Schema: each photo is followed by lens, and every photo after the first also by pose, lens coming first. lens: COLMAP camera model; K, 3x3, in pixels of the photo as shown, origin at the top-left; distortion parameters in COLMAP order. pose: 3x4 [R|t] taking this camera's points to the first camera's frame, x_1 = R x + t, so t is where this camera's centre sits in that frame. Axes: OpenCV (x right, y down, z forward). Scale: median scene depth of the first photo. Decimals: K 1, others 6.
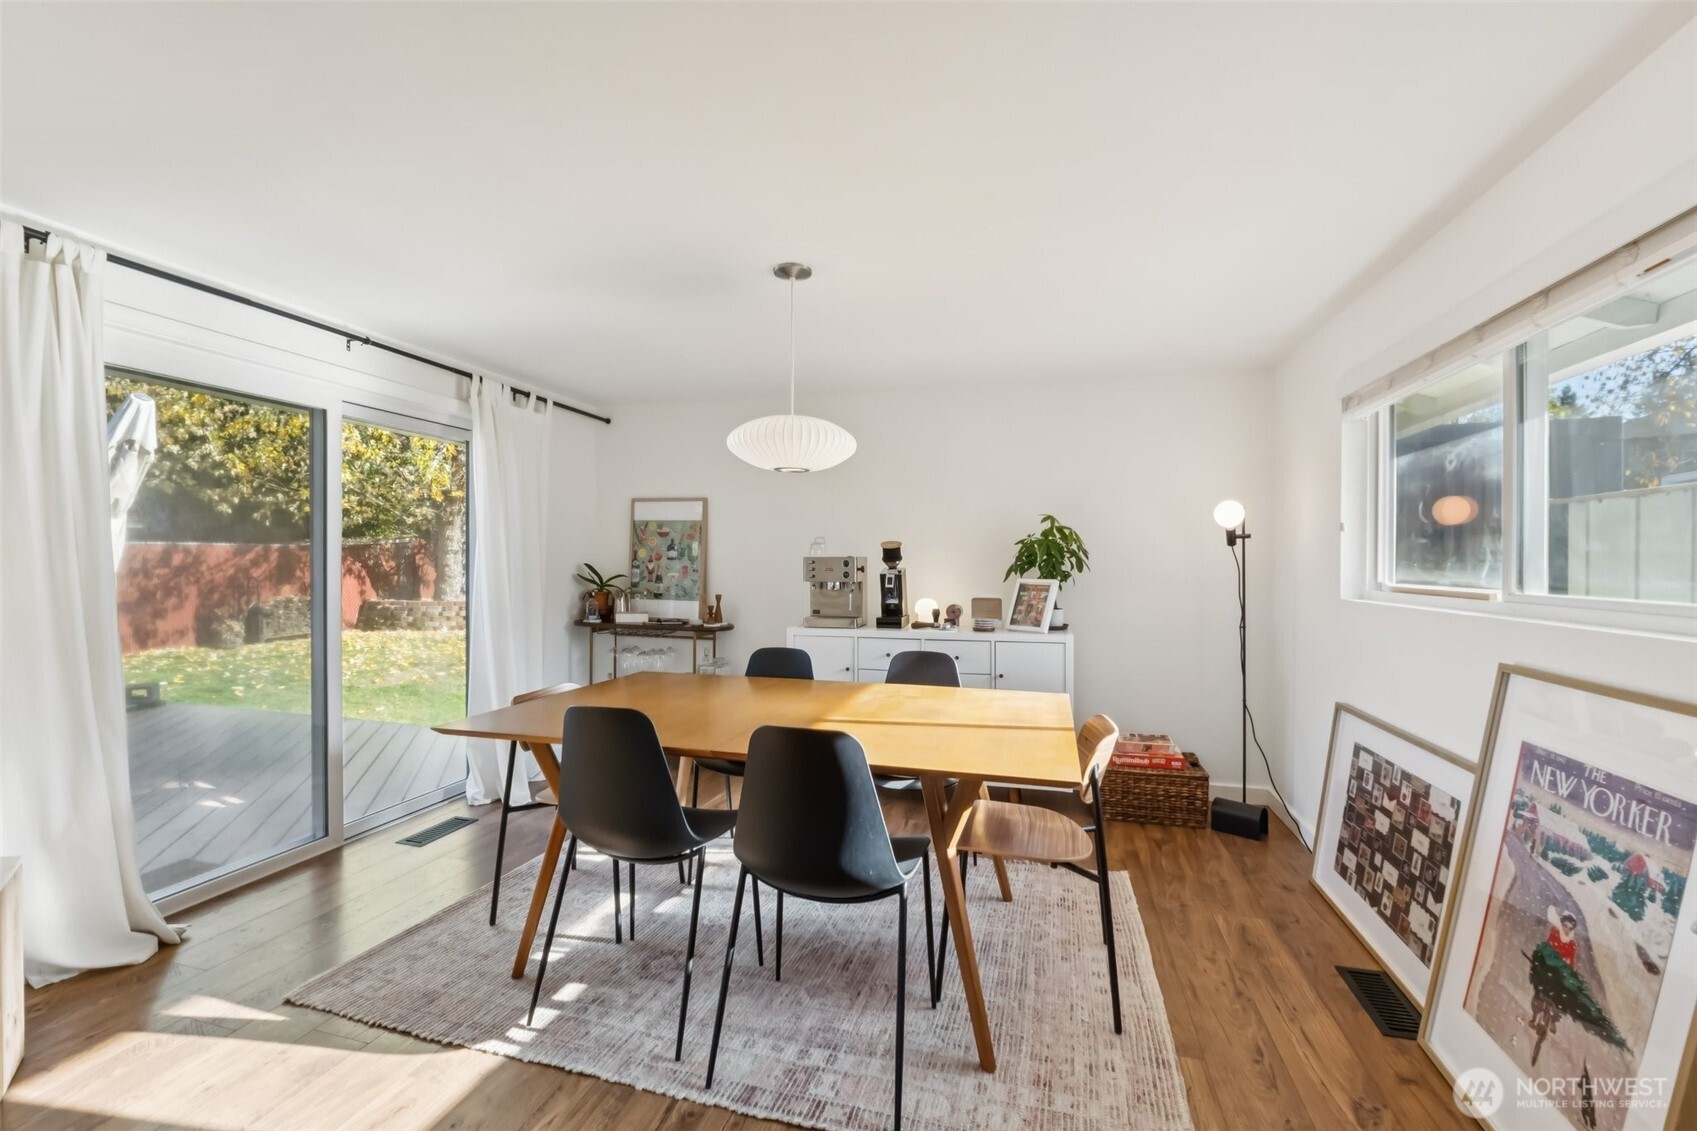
lens RADIAL K [[718.6, 0, 845.5], [0, 718.6, 560.2], [0, 0, 1]] dist [-0.000949, -0.000068]
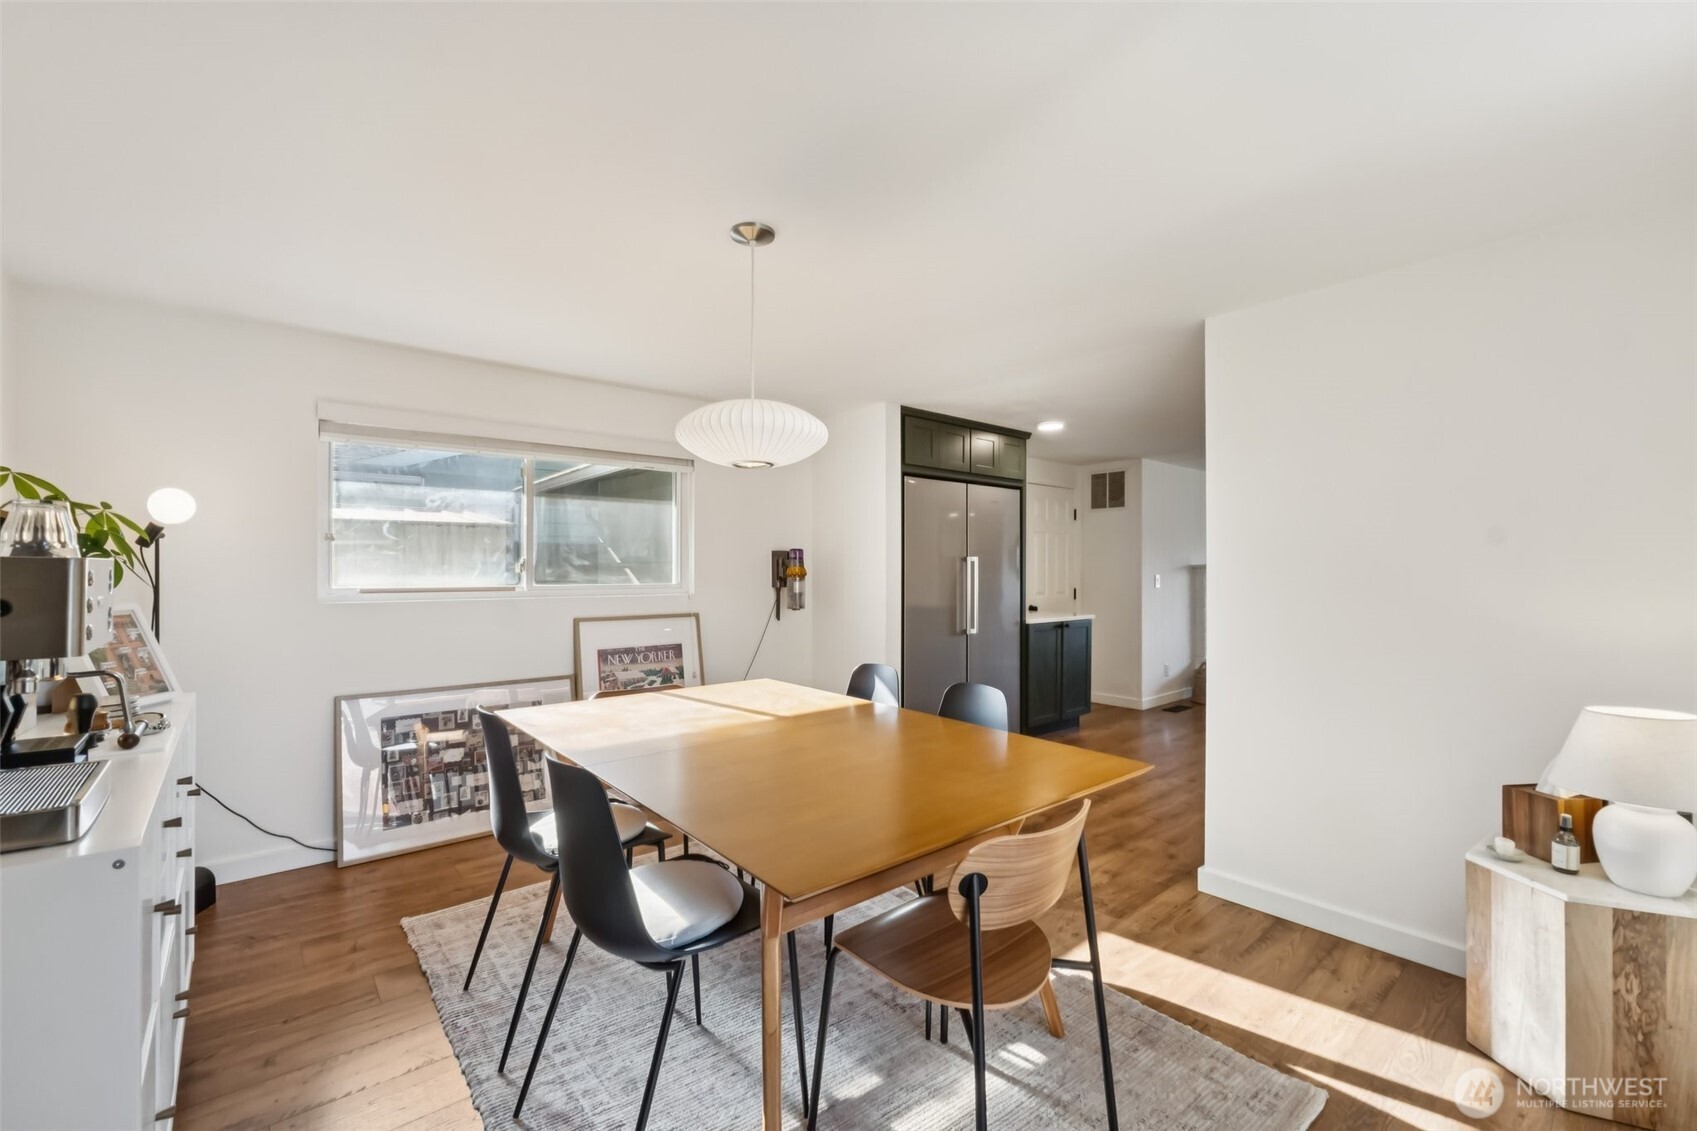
lens RADIAL K [[718.6, 0, 845.5], [0, 718.6, 560.2], [0, 0, 1]] dist [-0.000949, -0.000068]
pose [[-0.822749, 0.002529, 0.568400, -0.941689], [-0.004157, 0.999937, -0.010466, -0.005123], [-0.568390, -0.010973, -0.822686, 2.375906]]
